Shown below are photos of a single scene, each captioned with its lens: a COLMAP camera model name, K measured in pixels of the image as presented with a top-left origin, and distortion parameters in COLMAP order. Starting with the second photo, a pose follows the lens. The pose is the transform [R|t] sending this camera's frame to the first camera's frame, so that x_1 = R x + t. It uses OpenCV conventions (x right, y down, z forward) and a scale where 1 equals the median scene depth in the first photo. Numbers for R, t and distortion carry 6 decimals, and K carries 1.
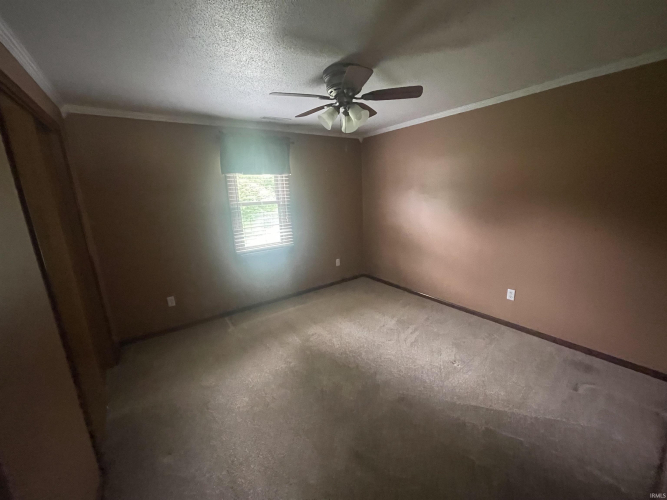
lens RADIAL K [[269.1, 0, 333.9], [0, 269.1, 249.8], [0, 0, 1]] dist [-0.000006, -0.000140]
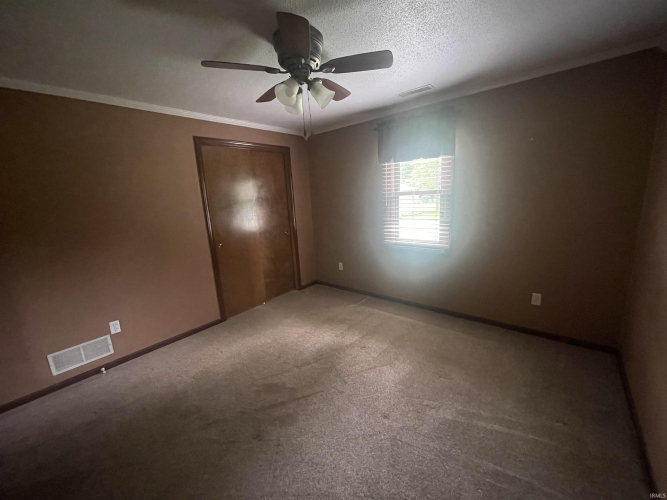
lens RADIAL K [[269.1, 0, 333.4], [0, 269.1, 249.7], [0, 0, 1]] dist [-0.000006, -0.000140]
pose [[0.232131, 0.217934, -0.947956, 0.543260], [-0.172811, 0.968313, 0.180297, -0.104182], [0.957210, 0.121965, 0.262437, 0.531512]]
